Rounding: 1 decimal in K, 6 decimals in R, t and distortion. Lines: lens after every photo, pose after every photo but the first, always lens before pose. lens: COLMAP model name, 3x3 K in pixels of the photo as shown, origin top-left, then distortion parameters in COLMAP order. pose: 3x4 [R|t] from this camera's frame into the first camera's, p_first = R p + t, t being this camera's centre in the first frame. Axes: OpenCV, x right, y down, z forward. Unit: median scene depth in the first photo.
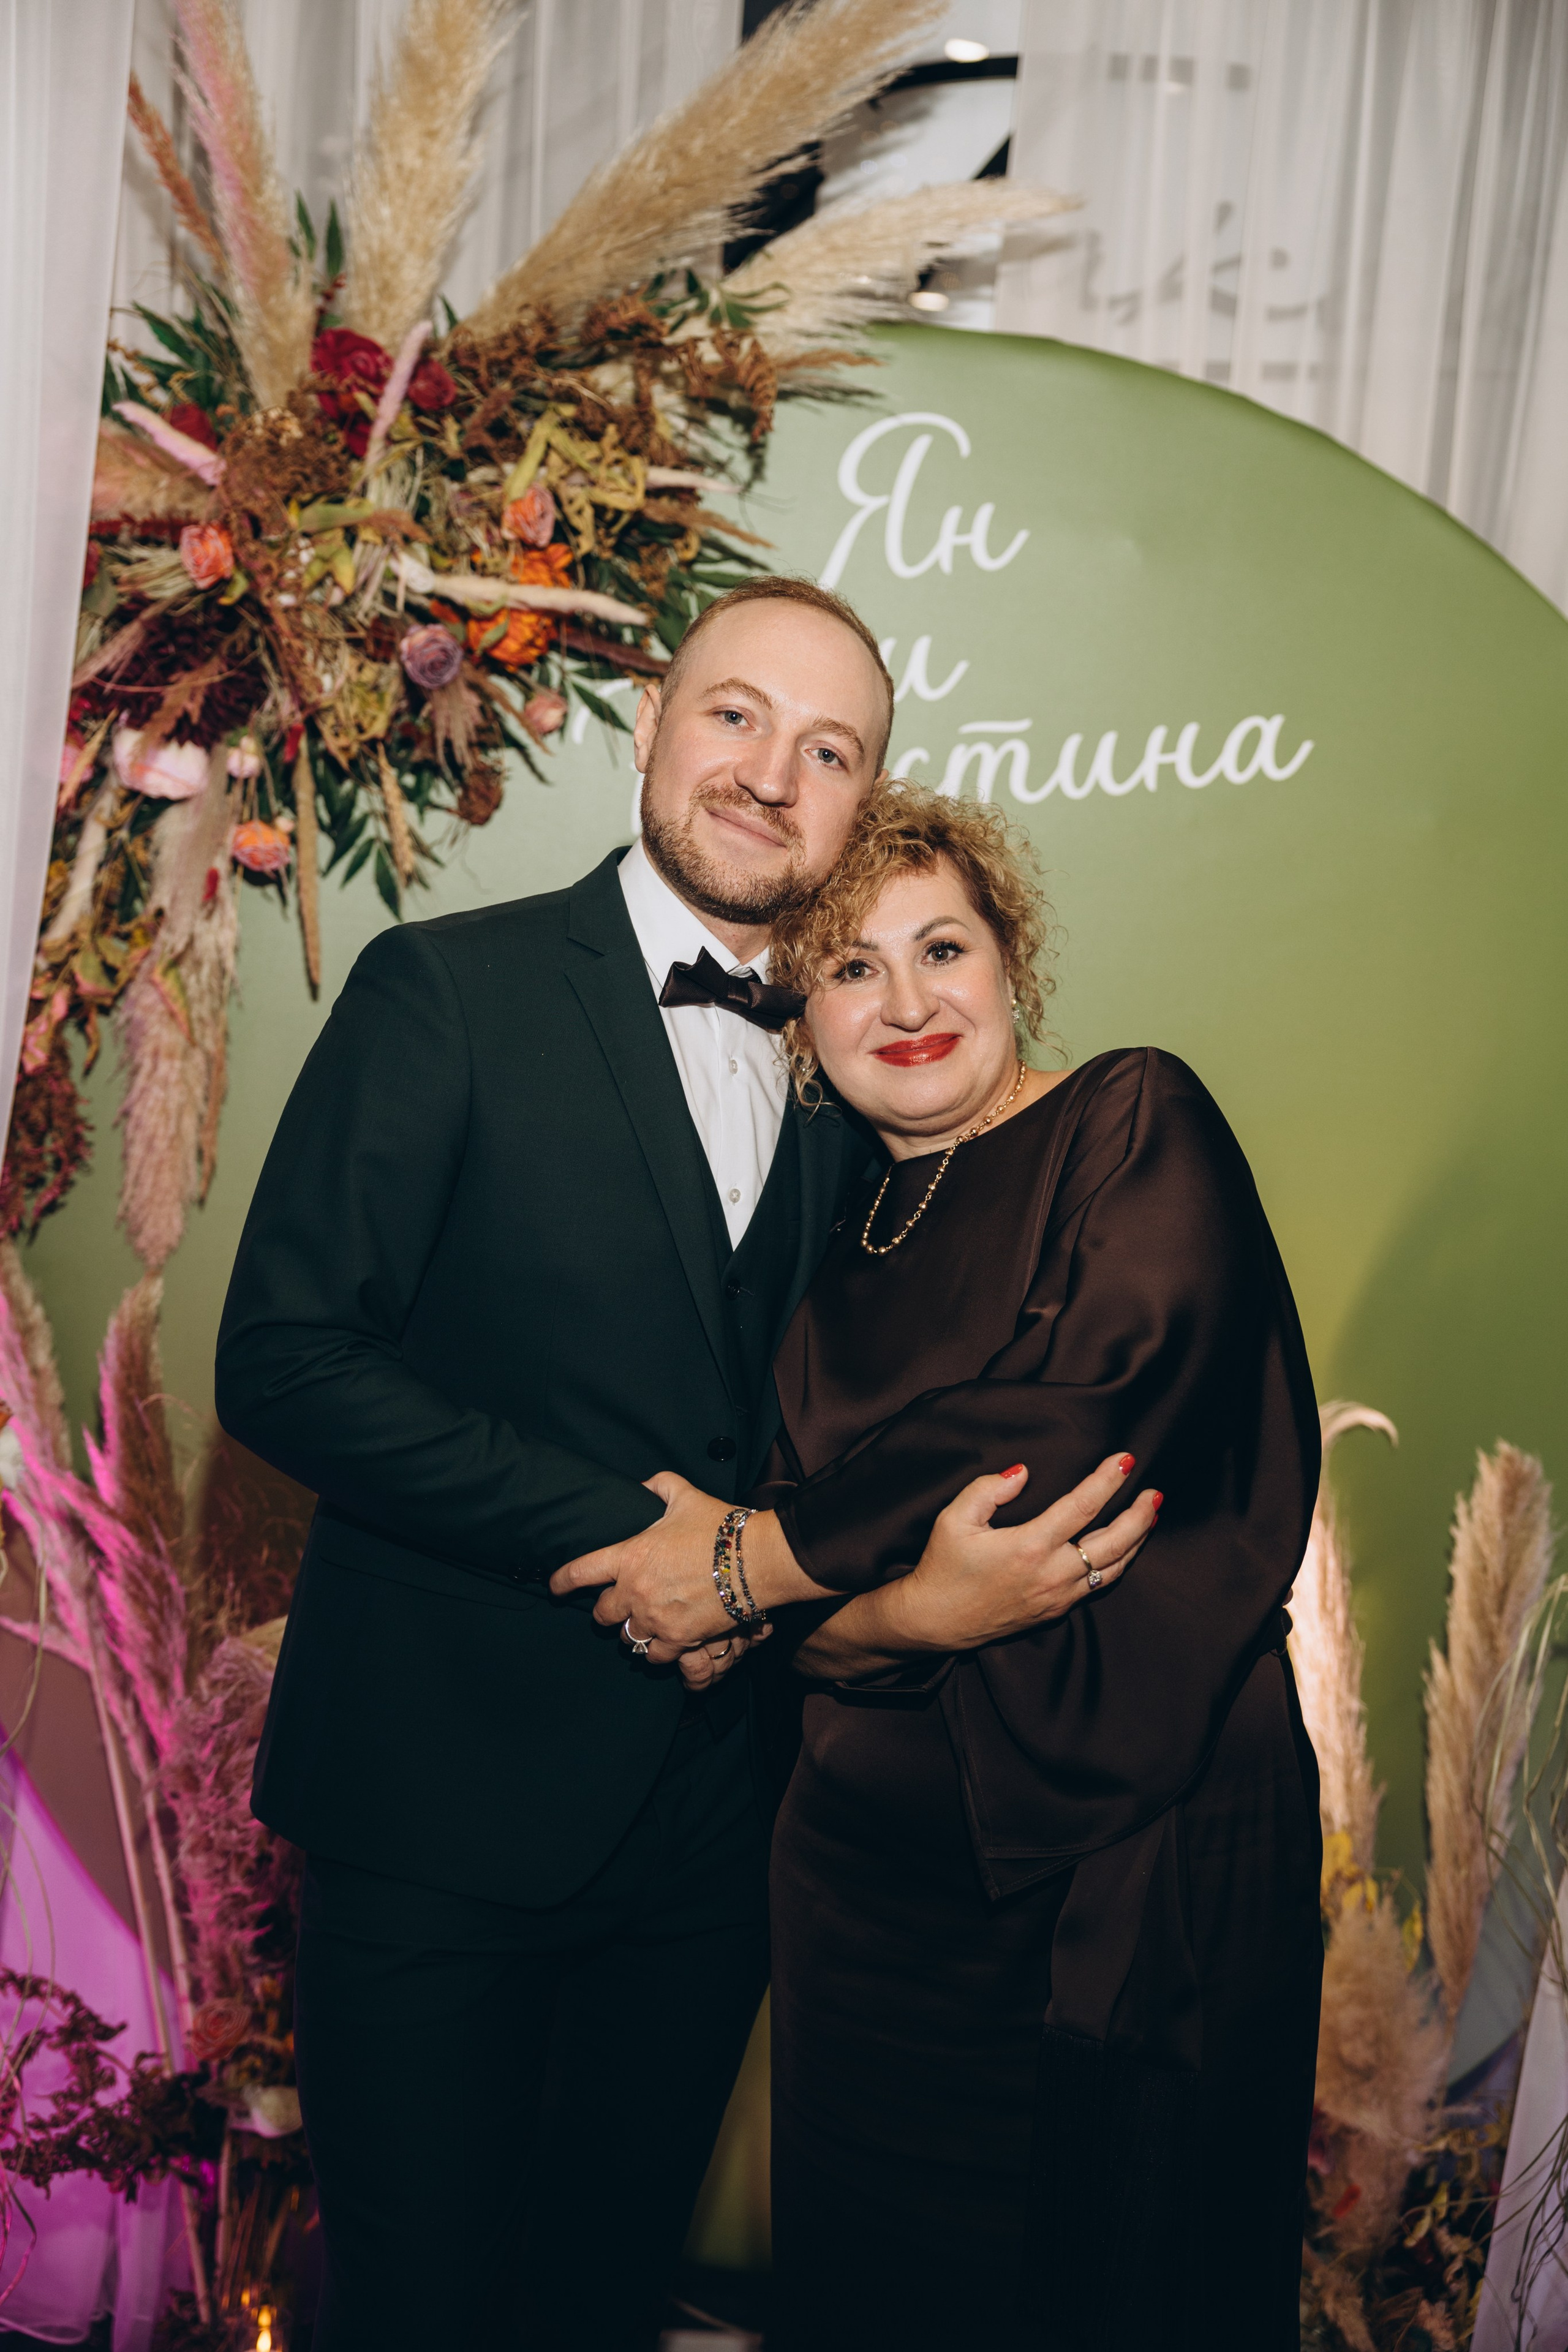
lens RADIAL K [[3165.2, 0, 765.2], [0, 3165.2, 1154.2], [0, 0, 1]] dist [0.442042, -0.946093]
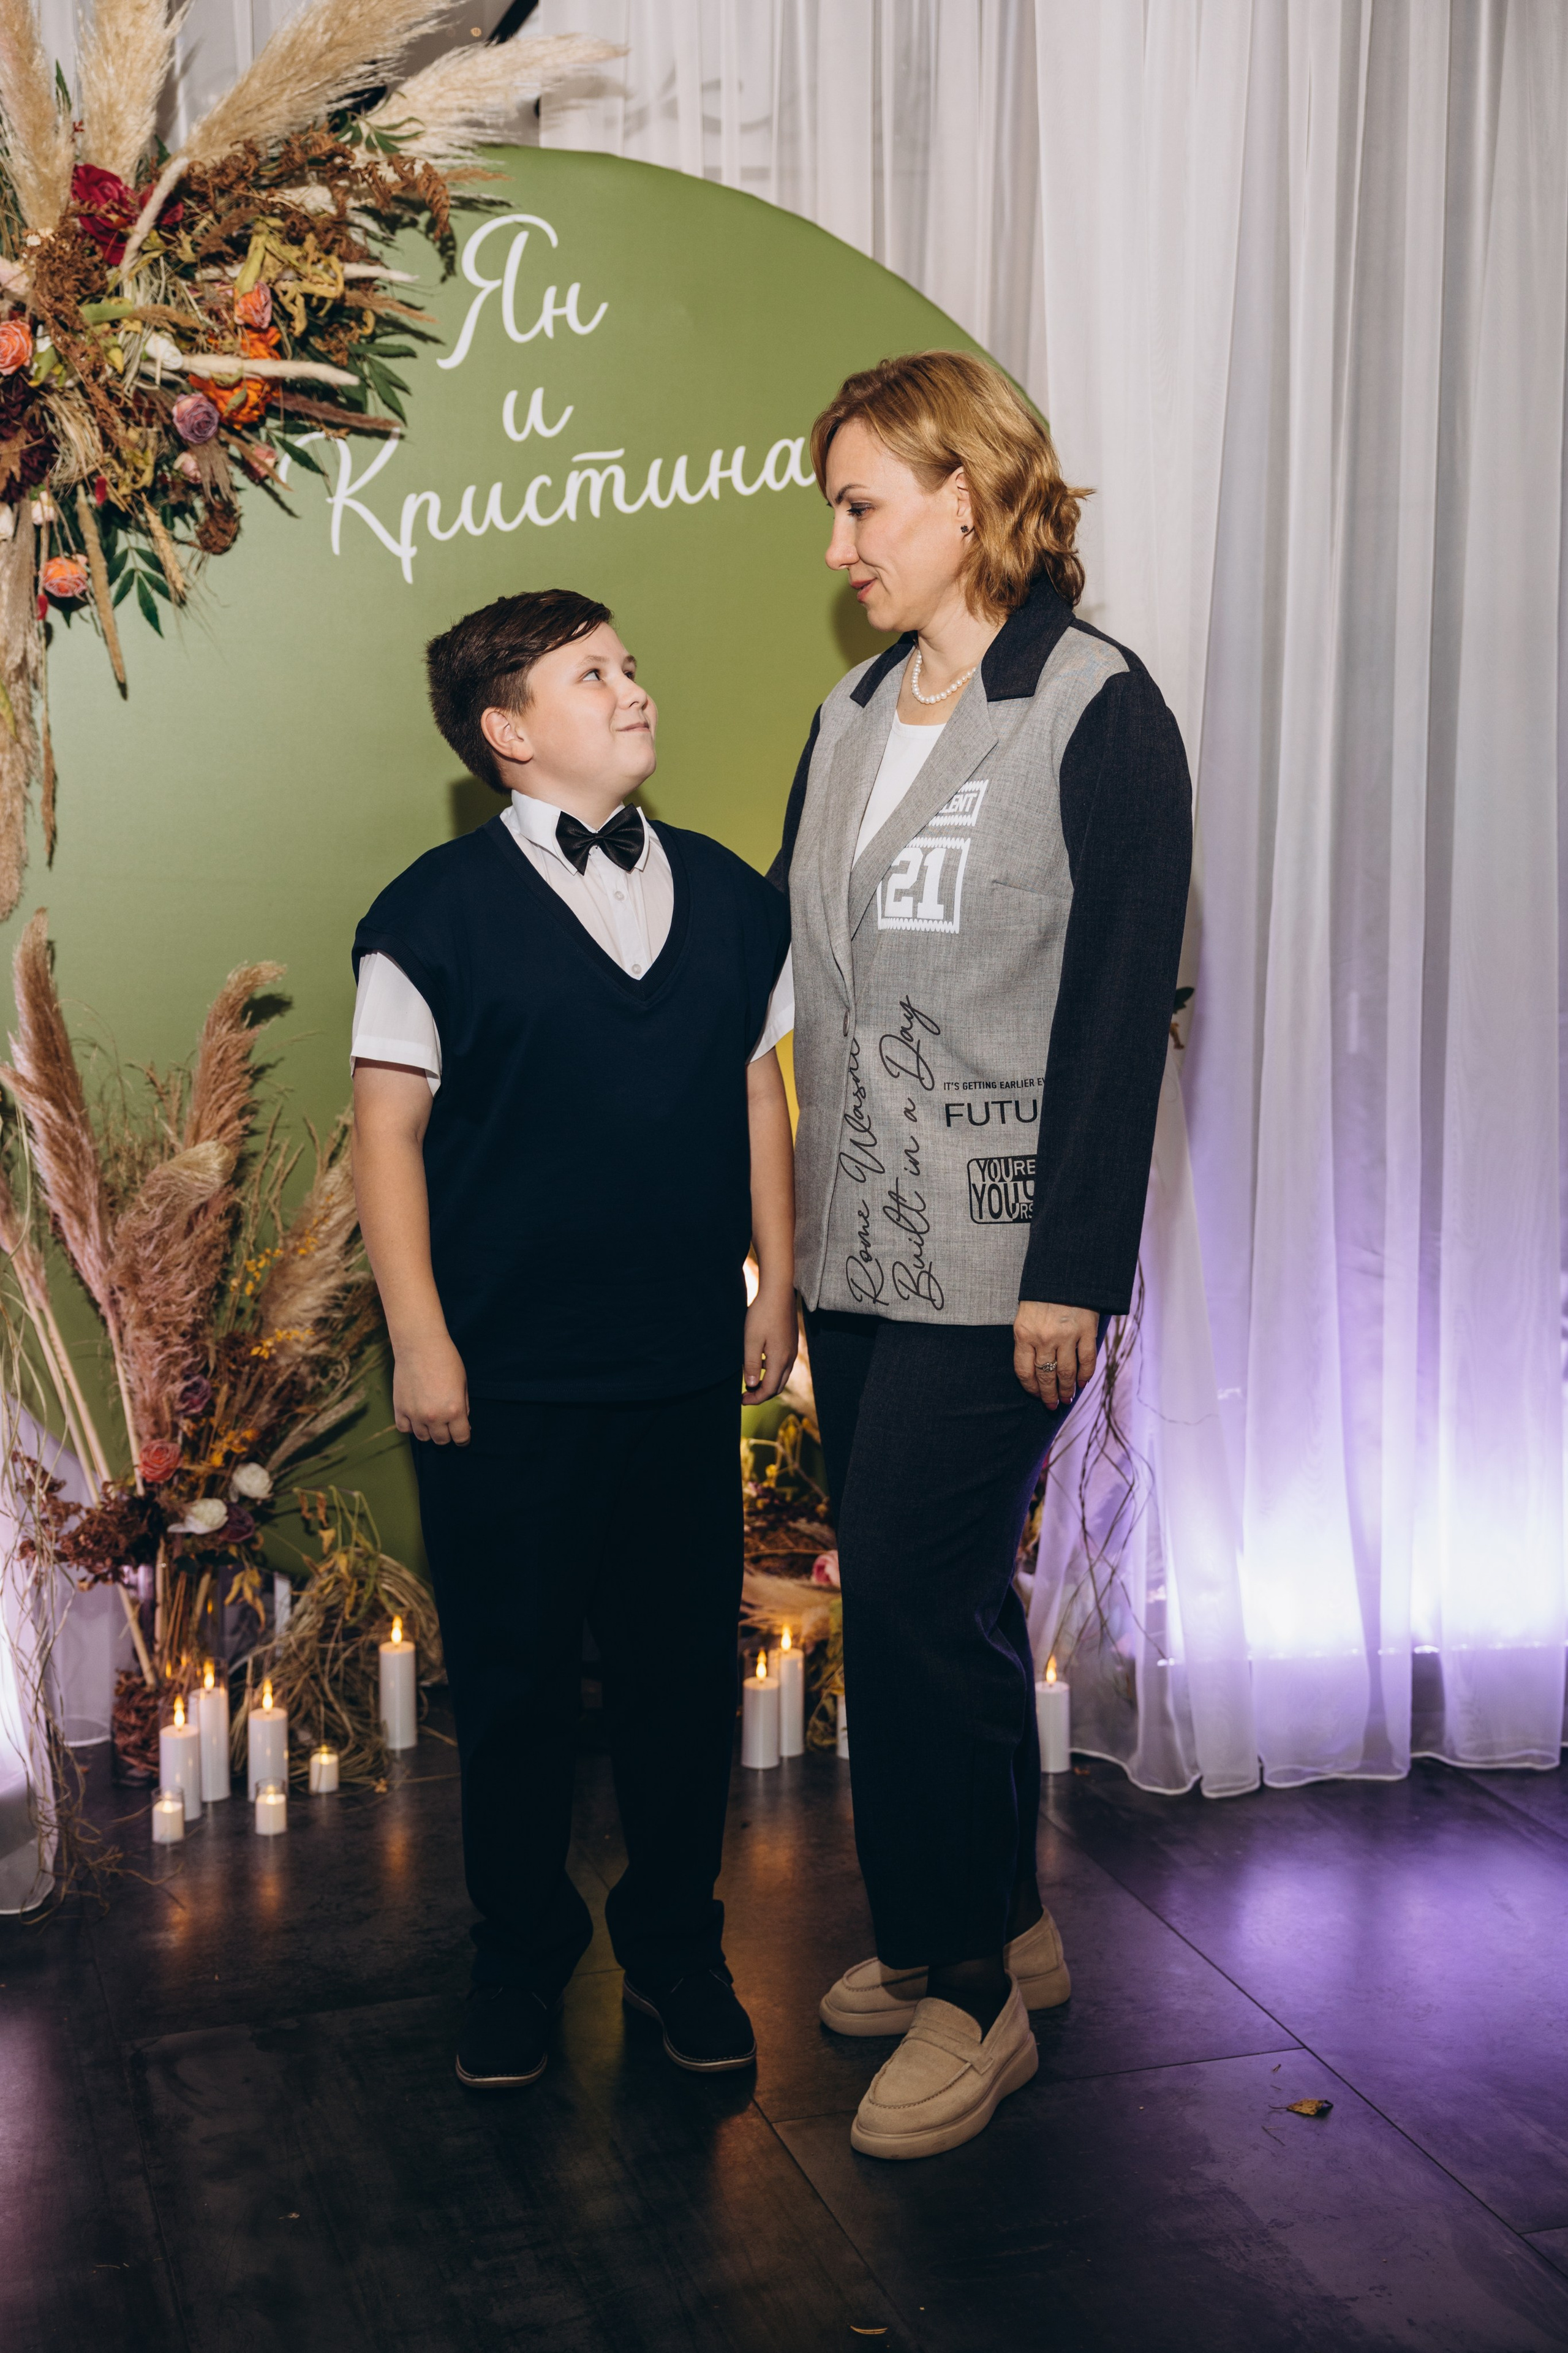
lens RADIAL K [[3033.0, 0, 784.0], [0, 3033.0, 1176.5], [0, 0, 1]] dist [0.246369, -0.292849]
pose [[0.968429, -0.113025, 0.222193, -0.182420], [0.094734, 0.991302, 0.091358, 0.056790], [-0.230586, -0.067425, 0.970713, -0.291564]]
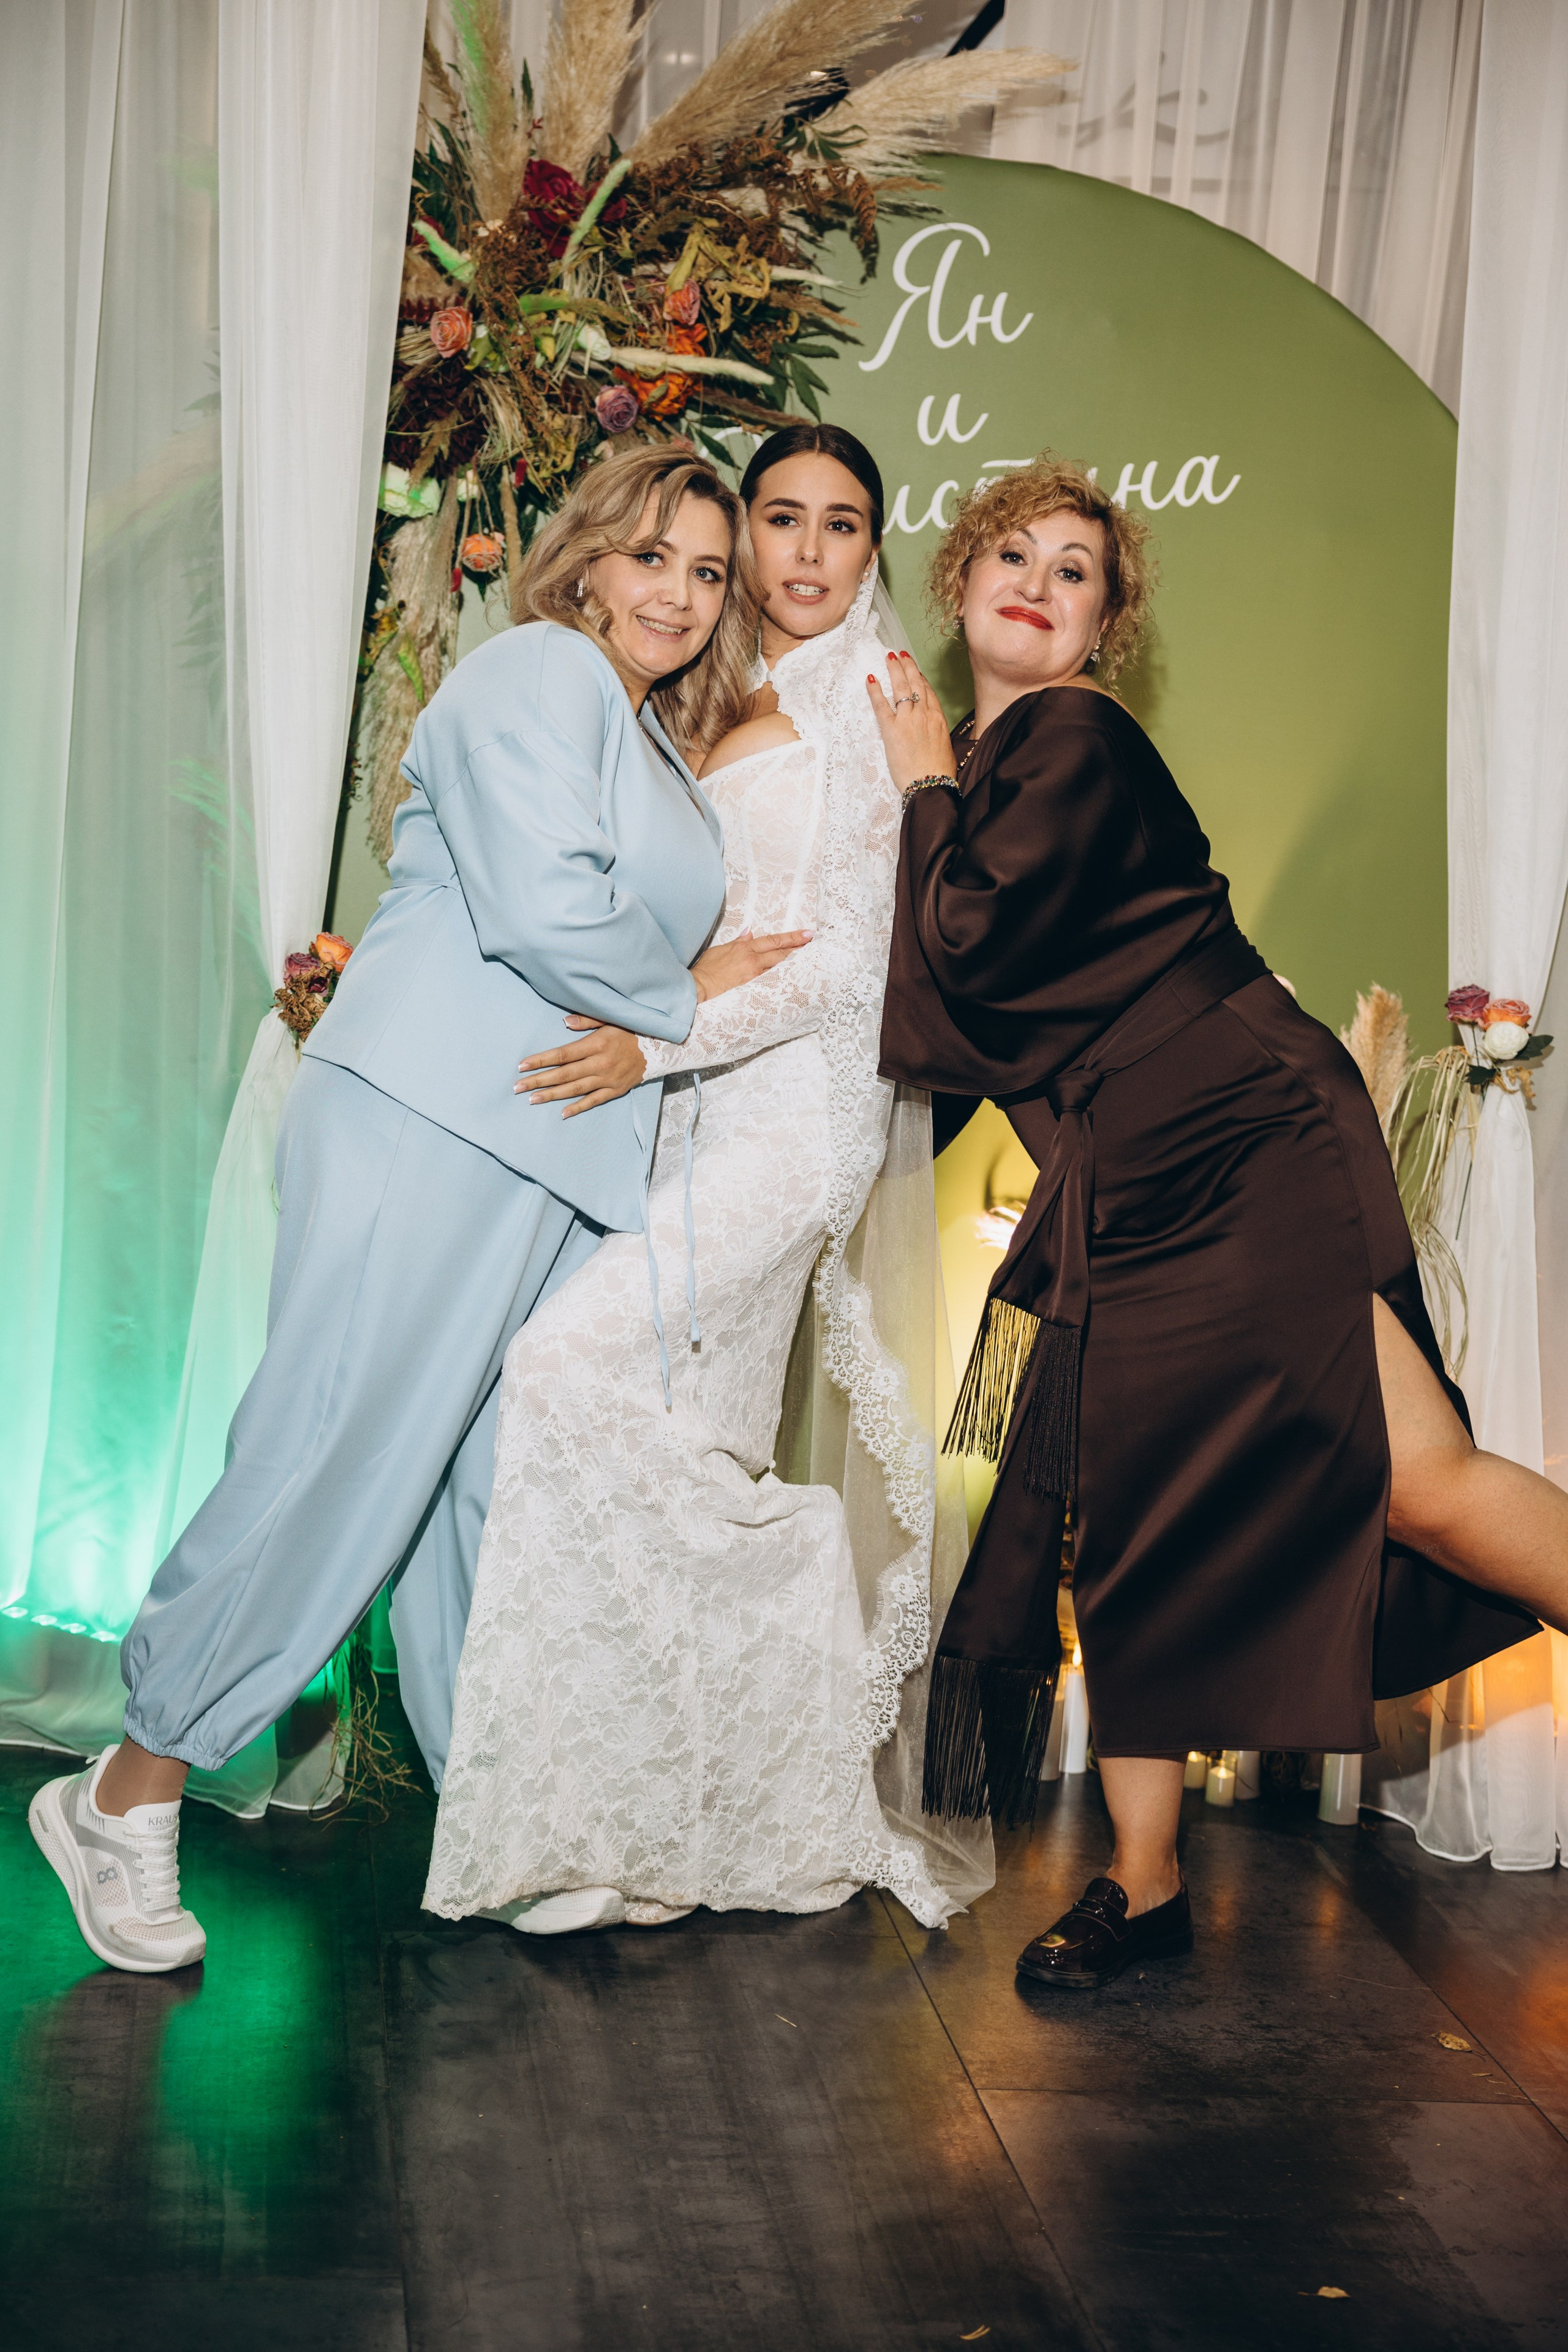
lens RADIAL K [[3310.8, 0, 793.5], [0, 3310.8, 1146.1], [0, 0, 1]] dist [0.469589, -1.007324]
pose [[0.996519, -0.014627, 0.082079, -0.147665], [0.009699, 0.998144, 0.060114, 0.070276], [-0.082806, -0.059109, 0.994811, -0.443085]]
